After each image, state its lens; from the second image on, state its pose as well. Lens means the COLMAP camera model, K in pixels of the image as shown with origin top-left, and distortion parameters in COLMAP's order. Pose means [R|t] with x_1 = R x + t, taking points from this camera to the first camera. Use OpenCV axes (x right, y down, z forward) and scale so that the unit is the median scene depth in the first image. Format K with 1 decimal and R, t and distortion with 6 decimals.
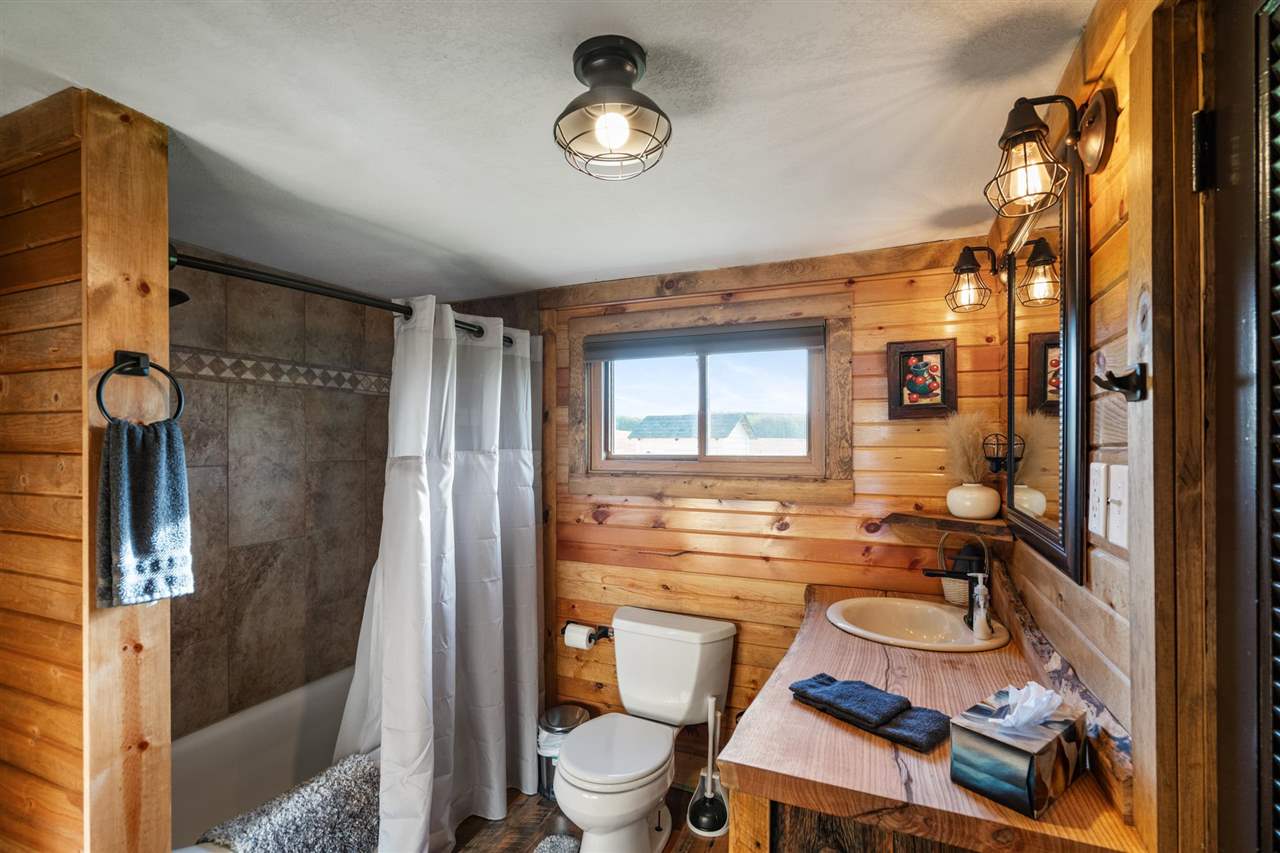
lens RADIAL K [[584.3, 0, 640.9], [0, 584.3, 445.9], [0, 0, 1]] dist [-0.000069, 0.001135]
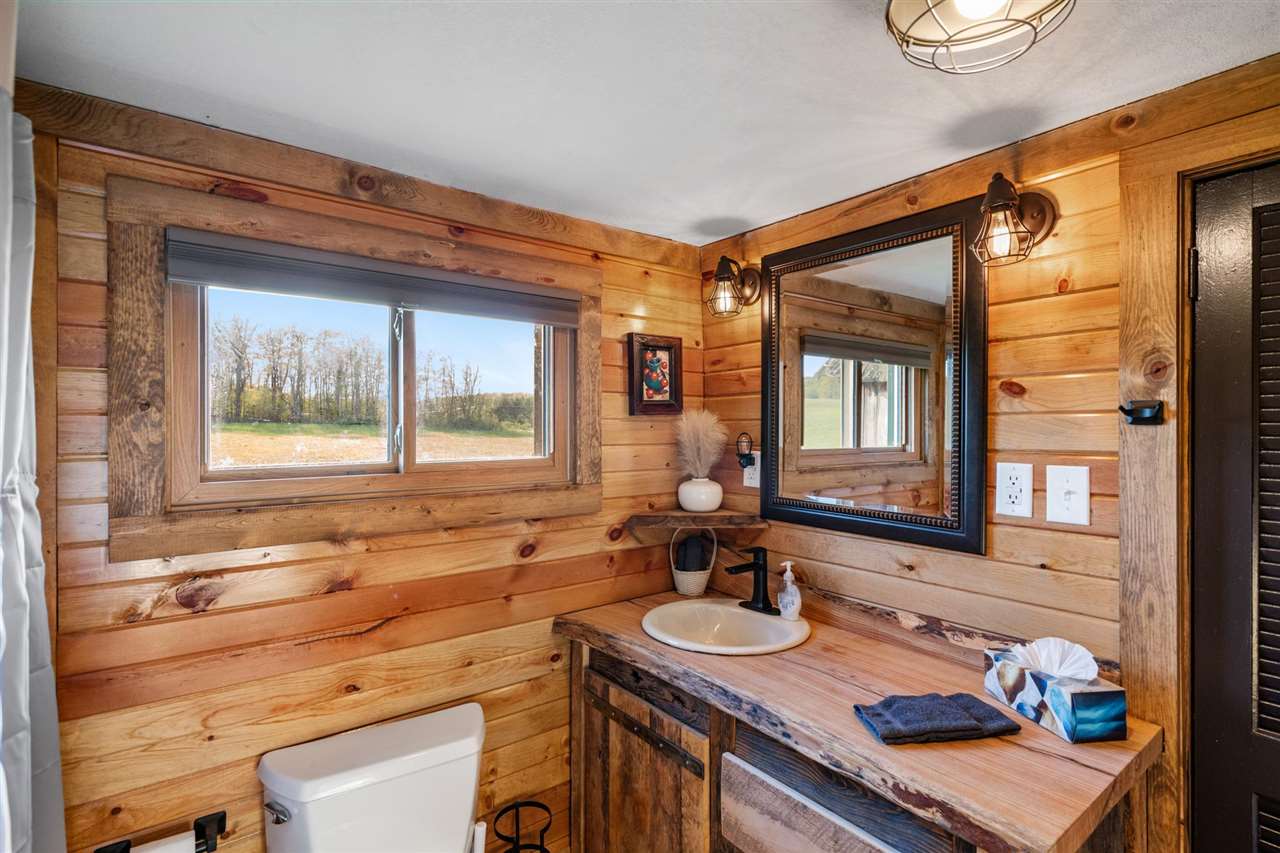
lens RADIAL K [[618.2, 0, 642.8], [0, 618.2, 424.0], [0, 0, 1]] dist [0.003573, 0.001625]
pose [[0.479484, -0.000108, 0.877550, -0.420405], [0.002615, 0.999996, -0.001305, -0.029546], [-0.877547, 0.002920, 0.479482, 0.501081]]
